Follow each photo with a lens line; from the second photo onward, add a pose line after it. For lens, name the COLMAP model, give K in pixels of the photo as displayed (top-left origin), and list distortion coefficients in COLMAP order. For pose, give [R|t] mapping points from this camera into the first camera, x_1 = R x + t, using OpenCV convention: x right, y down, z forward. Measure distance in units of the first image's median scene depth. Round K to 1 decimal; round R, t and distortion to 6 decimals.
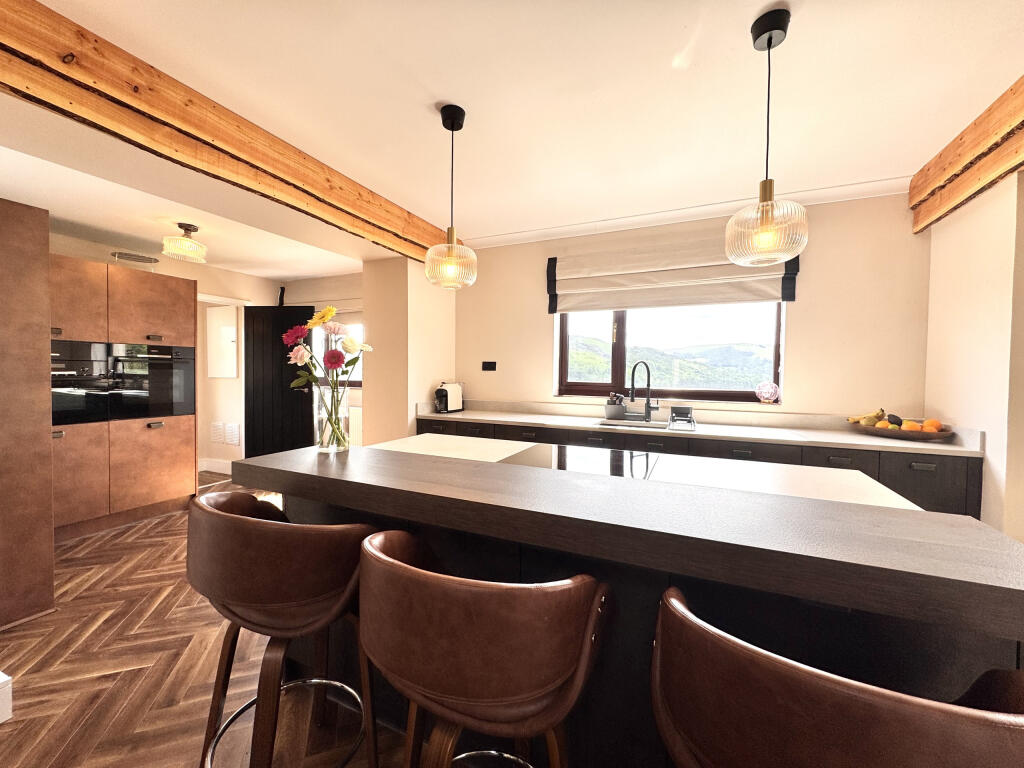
lens RADIAL K [[407.8, 0, 512.1], [0, 407.8, 380.9], [0, 0, 1]] dist [-0.002610, -0.000415]
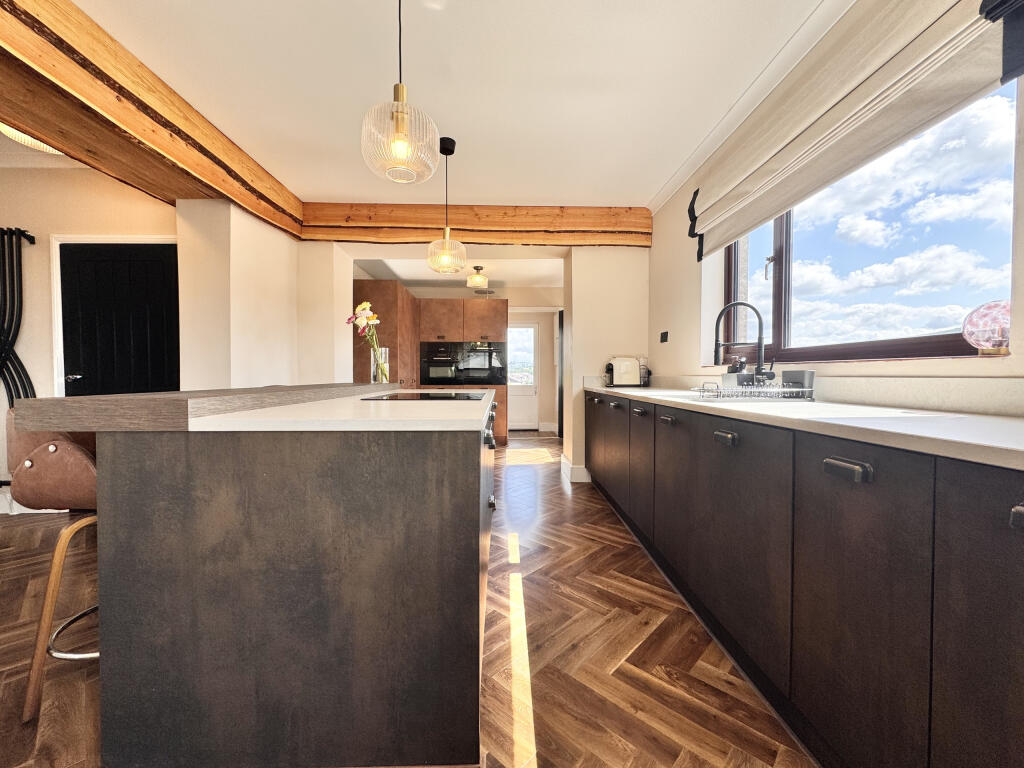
lens RADIAL K [[407.8, 0, 511.9], [0, 407.8, 381.3], [0, 0, 1]] dist [-0.002610, -0.000415]
pose [[0.436635, 0.005313, -0.899623, 0.770653], [-0.017855, 0.999837, -0.002761, 0.087659], [0.899461, 0.017268, 0.436659, 0.408782]]
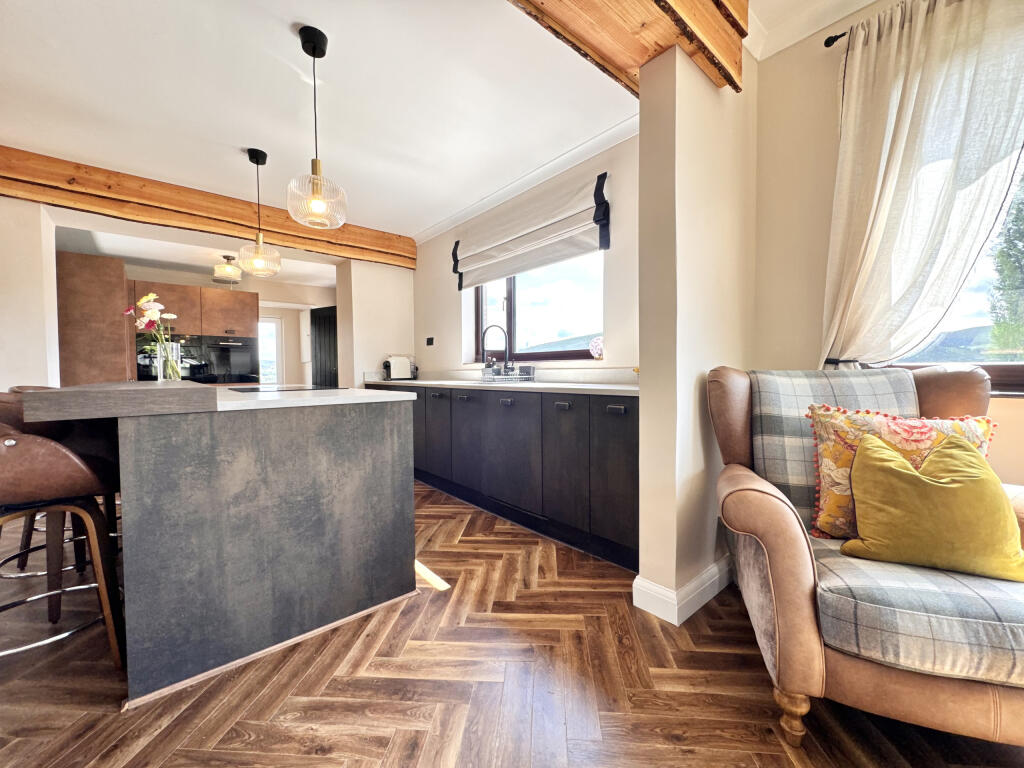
lens RADIAL K [[407.8, 0, 511.9], [0, 407.8, 381.8], [0, 0, 1]] dist [-0.002610, -0.000415]
pose [[0.906243, -0.006861, -0.422702, 0.839696], [0.008345, 0.999964, 0.001660, 0.101910], [0.422676, -0.005032, 0.906267, 0.049038]]
